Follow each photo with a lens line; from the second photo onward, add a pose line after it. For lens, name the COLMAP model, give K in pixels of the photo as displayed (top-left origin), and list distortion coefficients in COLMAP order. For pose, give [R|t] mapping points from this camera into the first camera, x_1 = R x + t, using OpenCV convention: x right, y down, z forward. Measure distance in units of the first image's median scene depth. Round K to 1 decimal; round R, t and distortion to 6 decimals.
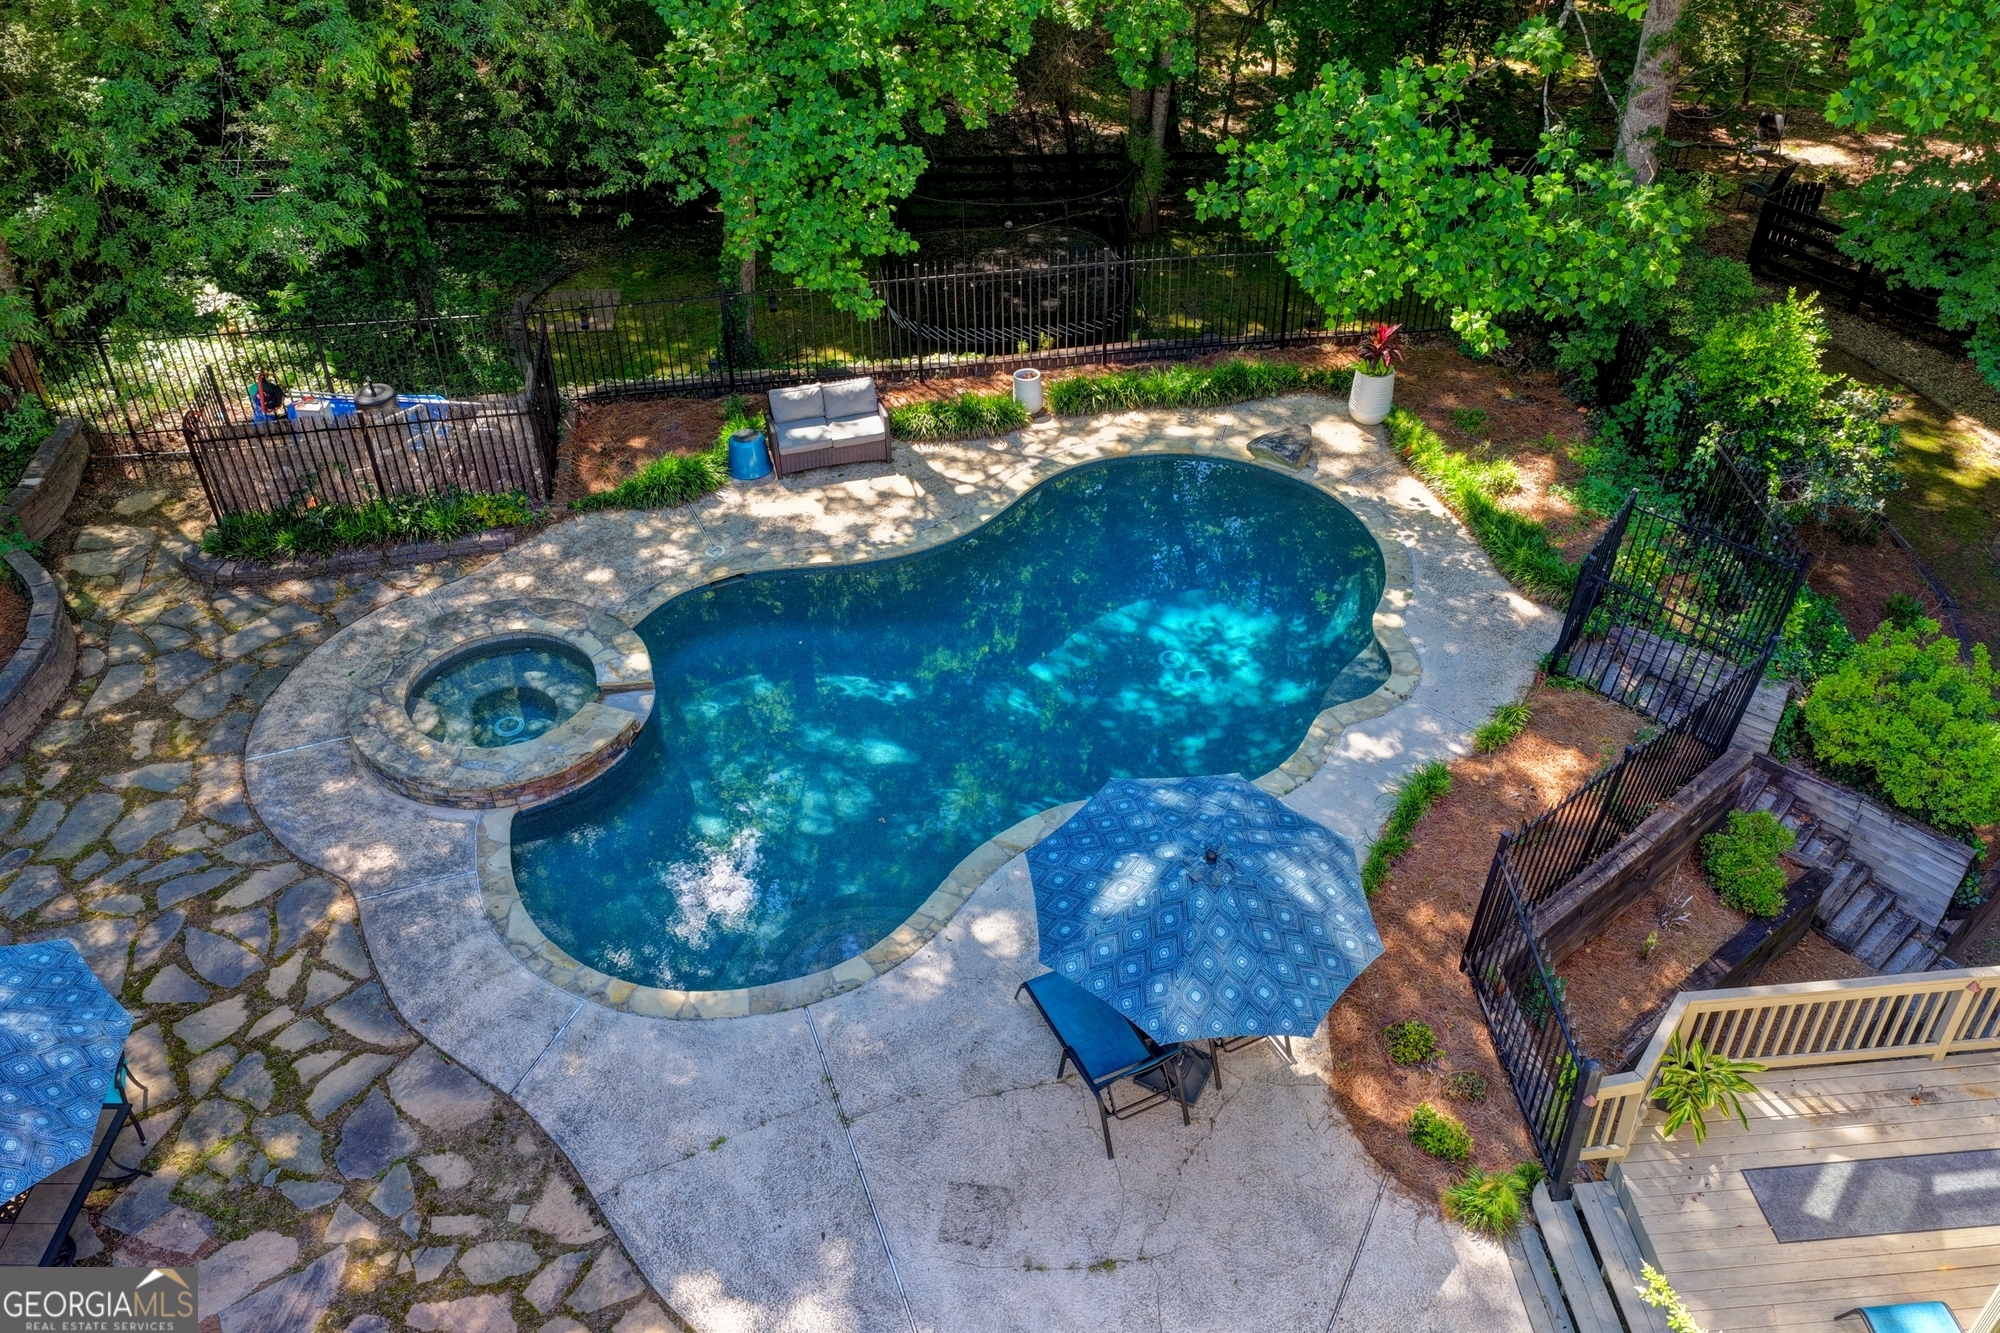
lens RADIAL K [[1670.5, 0, 1007.5], [0, 1670.5, 670.6], [0, 0, 1]] dist [-0.011878, 0.037217]
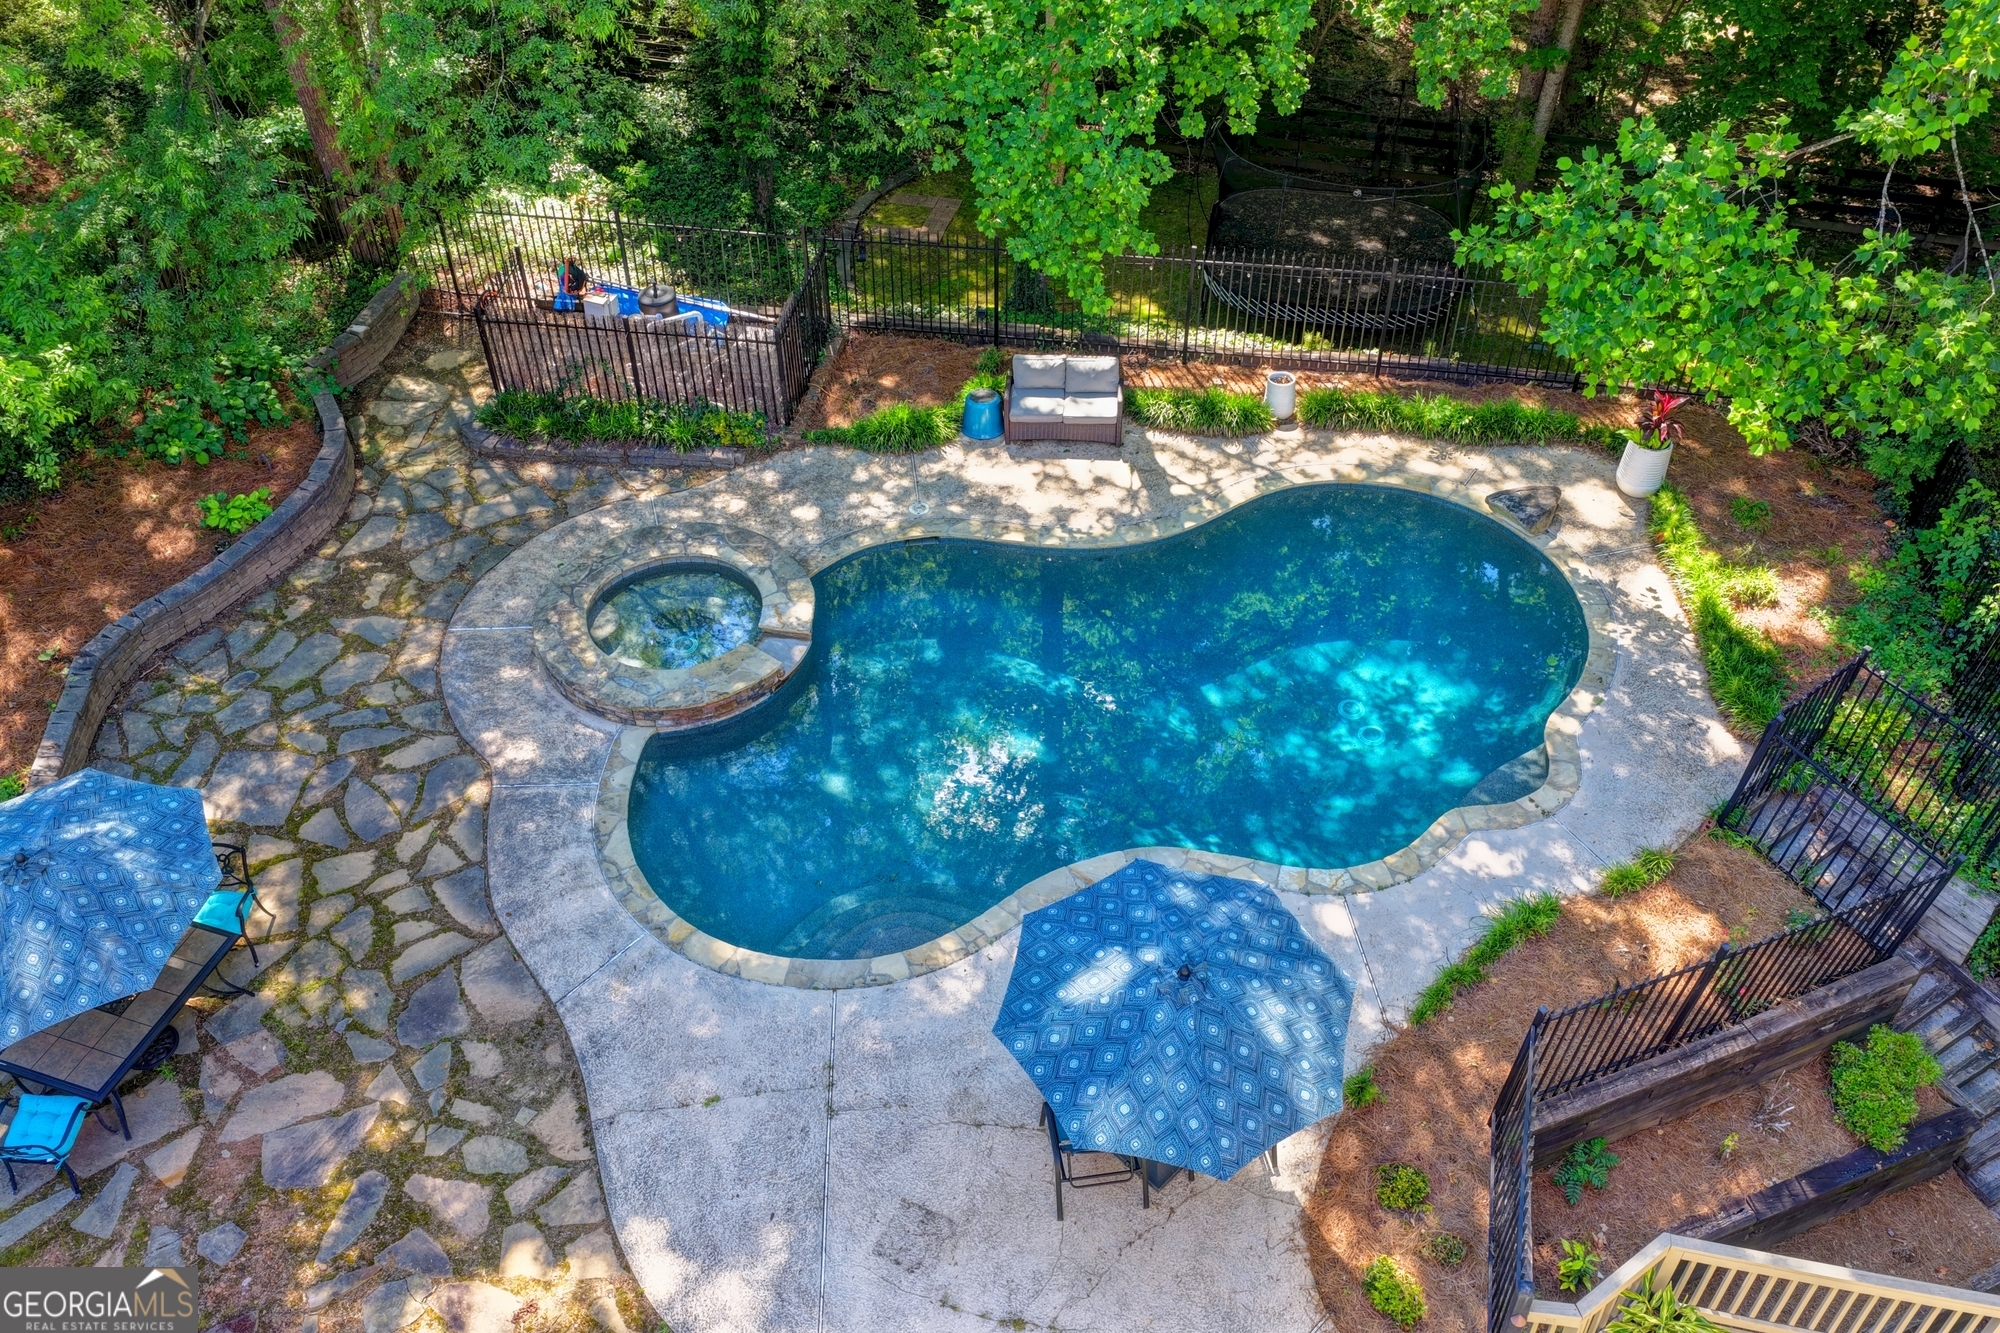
lens RADIAL K [[1670.5, 0, 1005.0], [0, 1670.5, 672.8], [0, 0, 1]] dist [-0.011878, 0.037217]
pose [[0.951032, 0.211702, -0.225212, 0.139680], [-0.193484, 0.975957, 0.100359, -0.095186], [0.241044, -0.051870, 0.969127, 0.018284]]
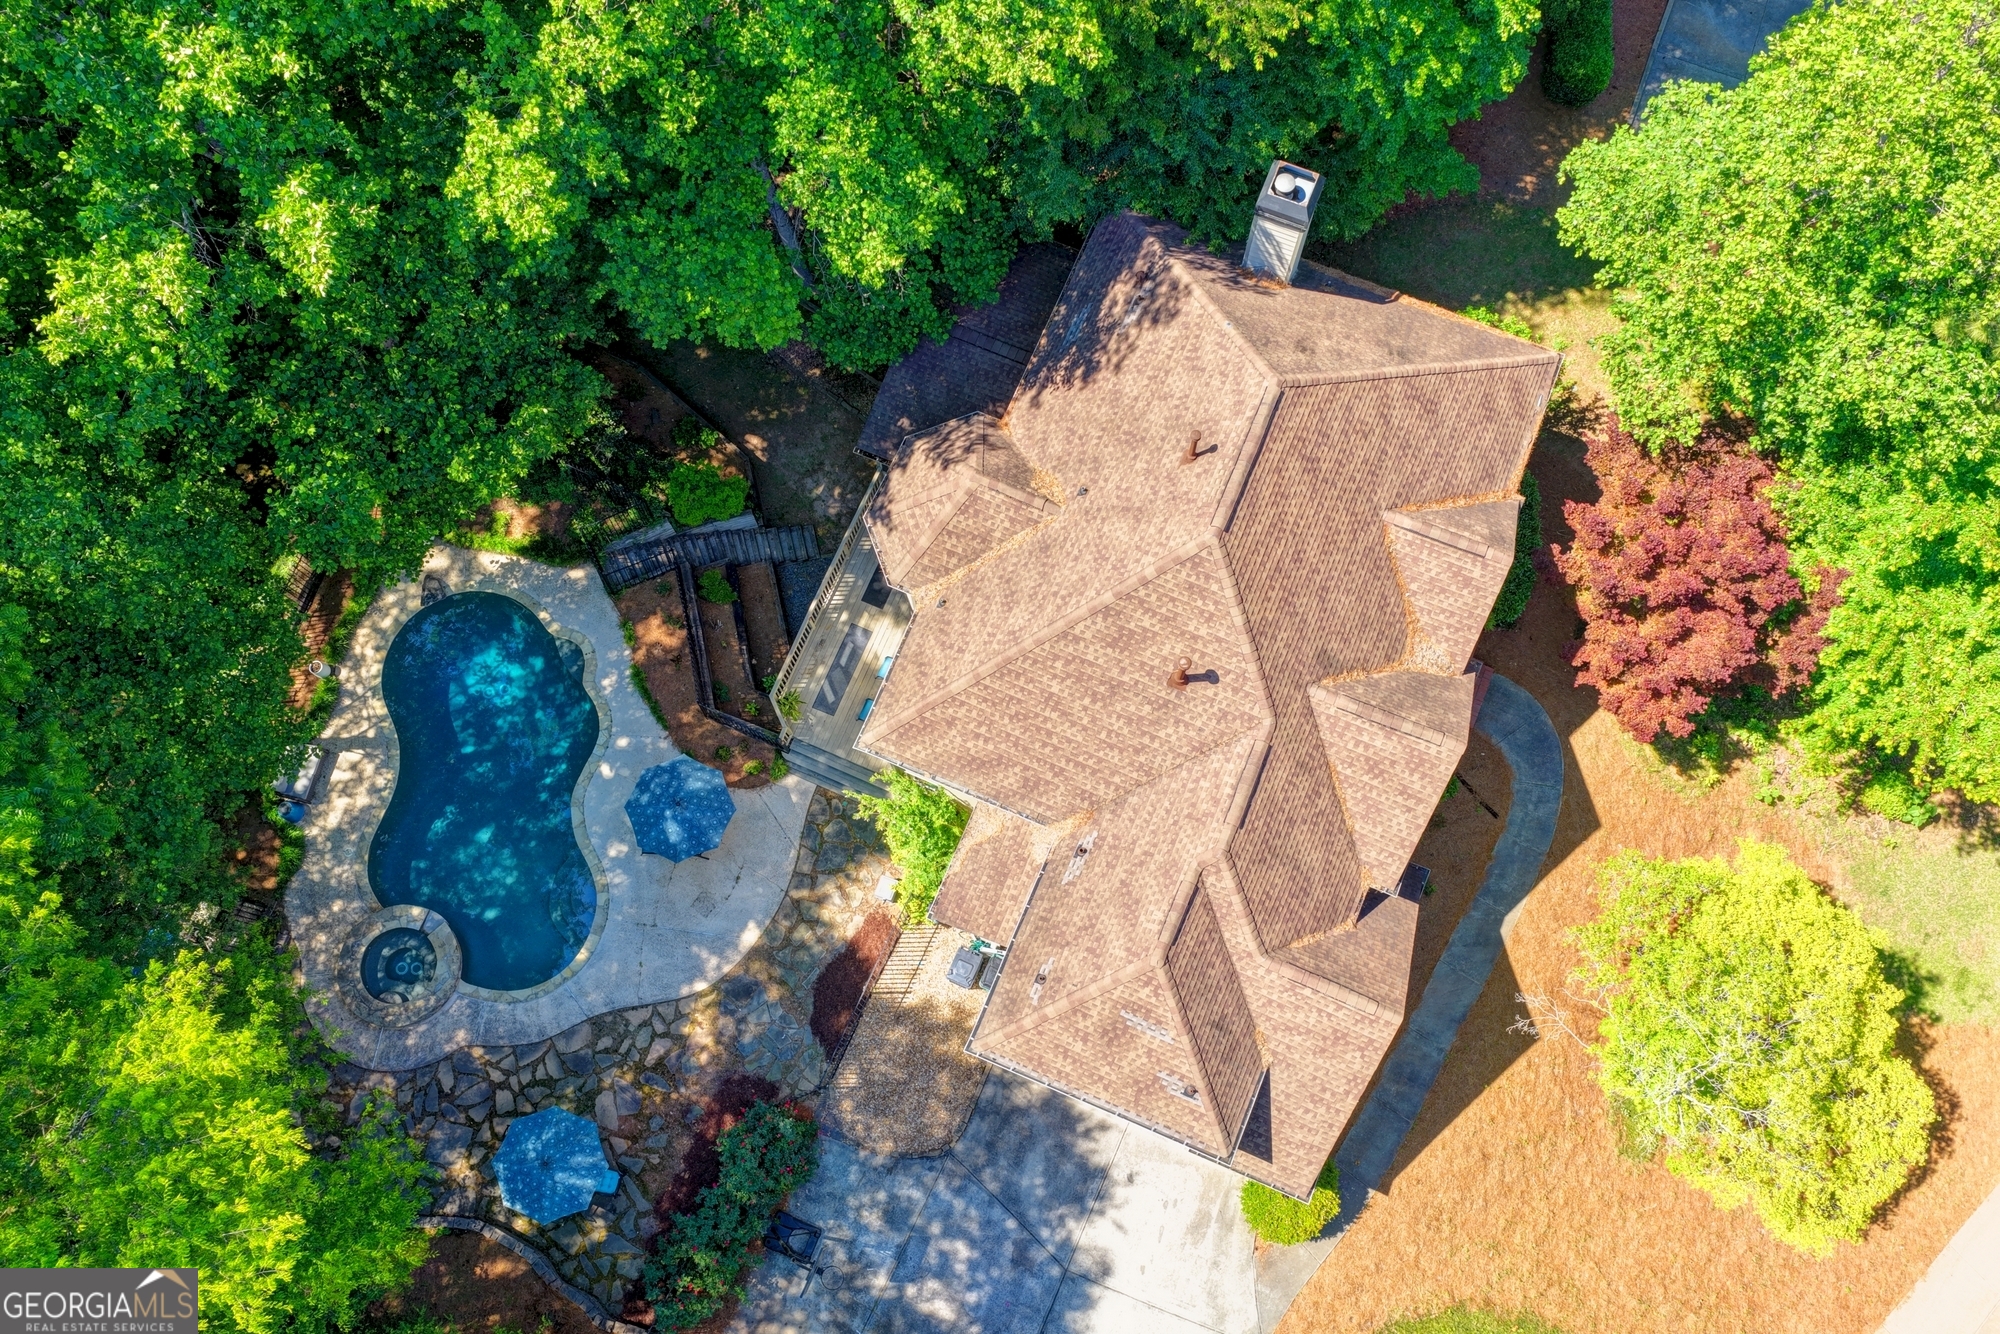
lens RADIAL K [[1670.5, 0, 1021.8], [0, 1670.5, 669.2], [0, 0, 1]] dist [-0.011878, 0.037217]
pose [[0.471698, -0.848646, 0.239376, -0.086117], [0.557919, 0.497473, 0.664264, -1.279103], [-0.682808, -0.179780, 0.708133, -1.236063]]
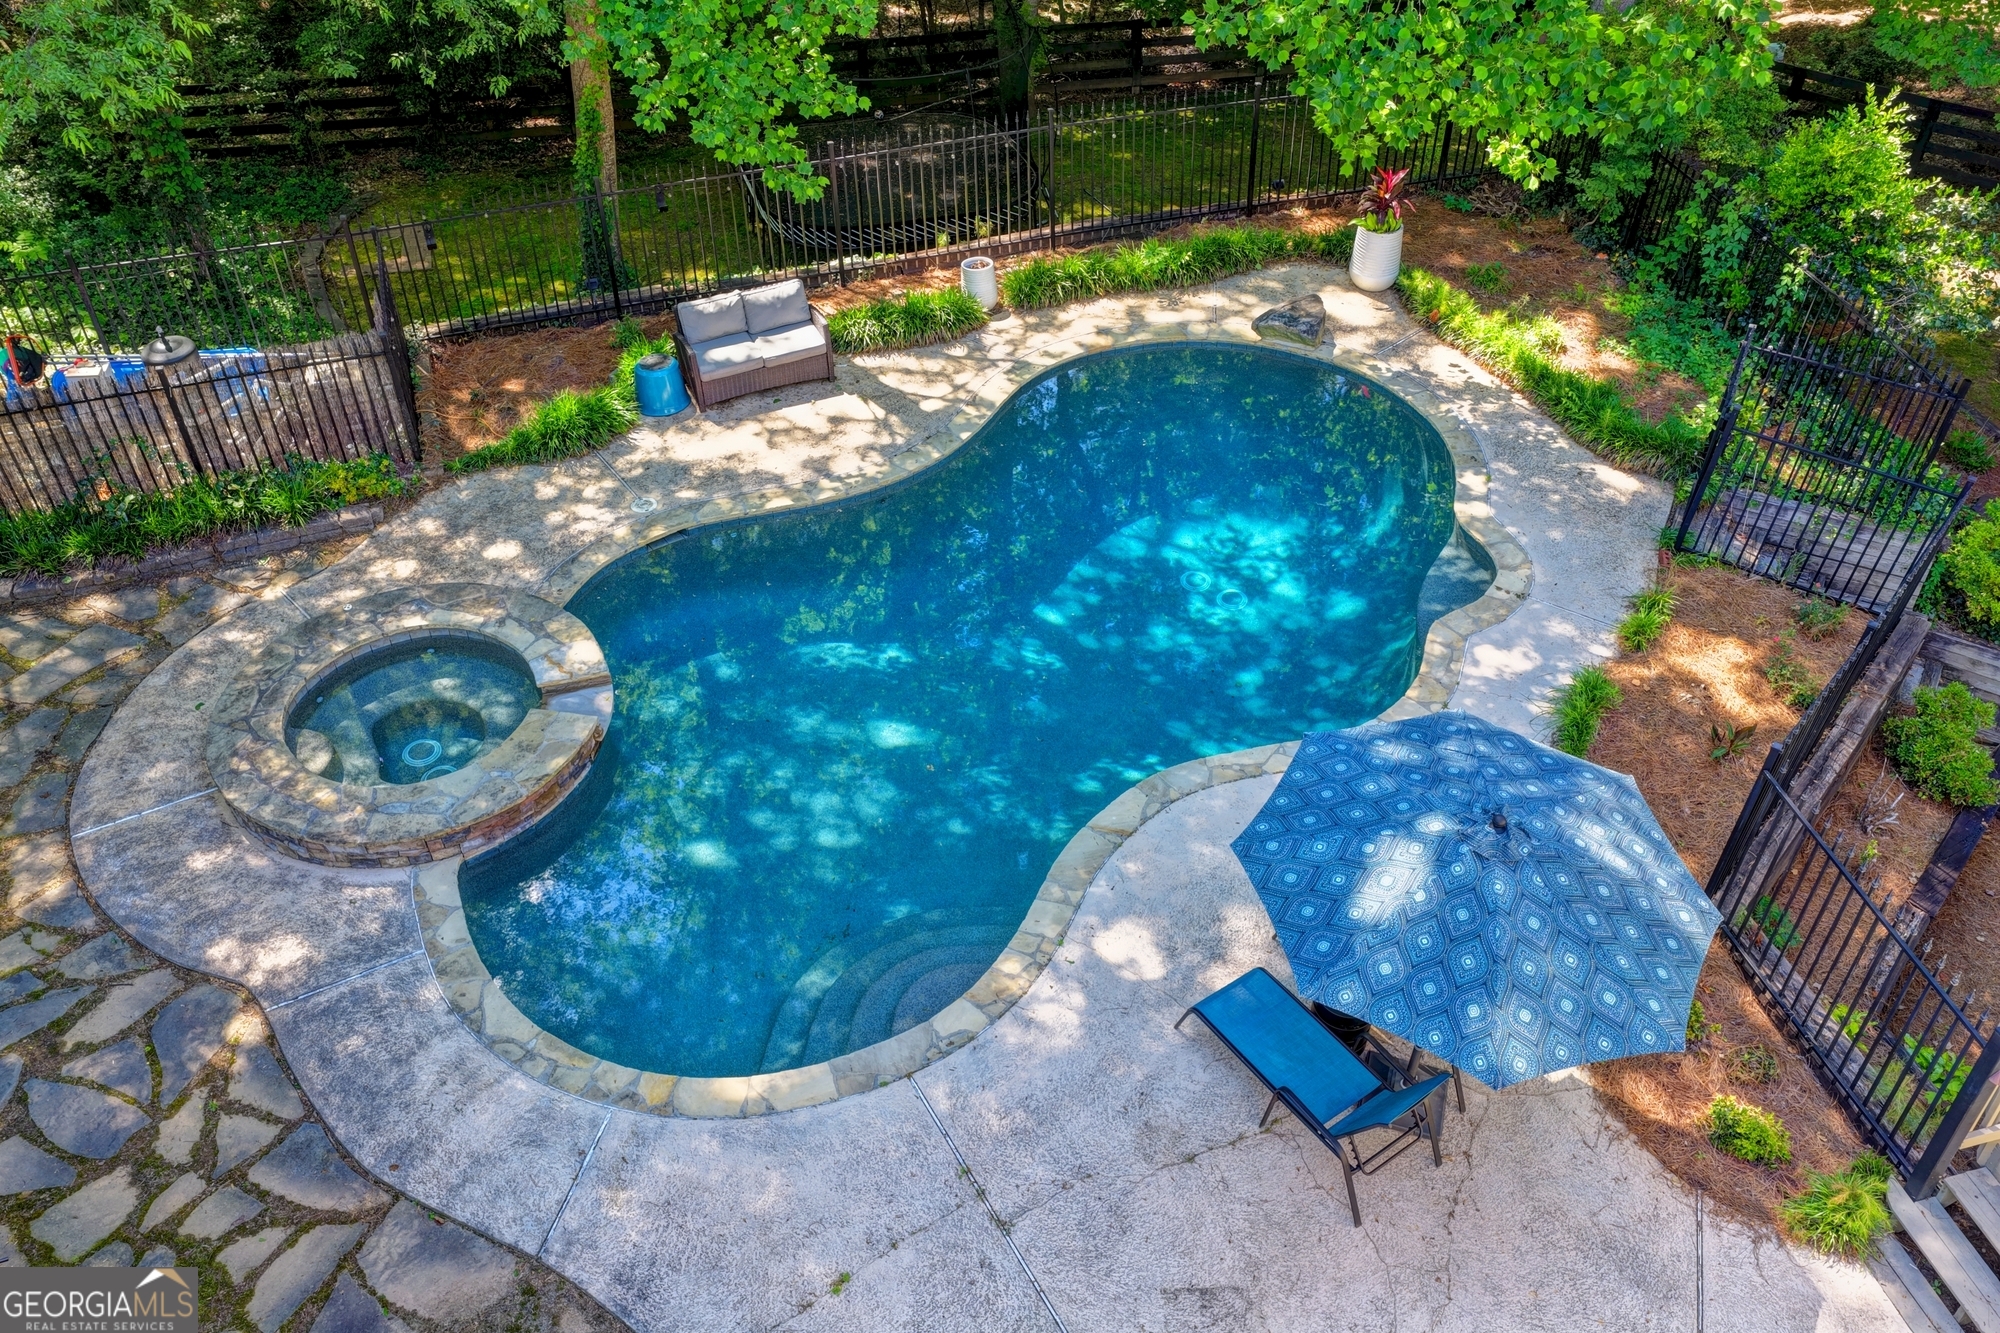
lens RADIAL K [[1670.5, 0, 1007.7], [0, 1670.5, 676.3], [0, 0, 1]] dist [-0.011878, 0.037217]
pose [[0.986632, -0.107733, 0.122274, -0.120918], [0.103669, 0.993841, 0.039143, -0.003750], [-0.125738, -0.025943, 0.991724, 0.198191]]
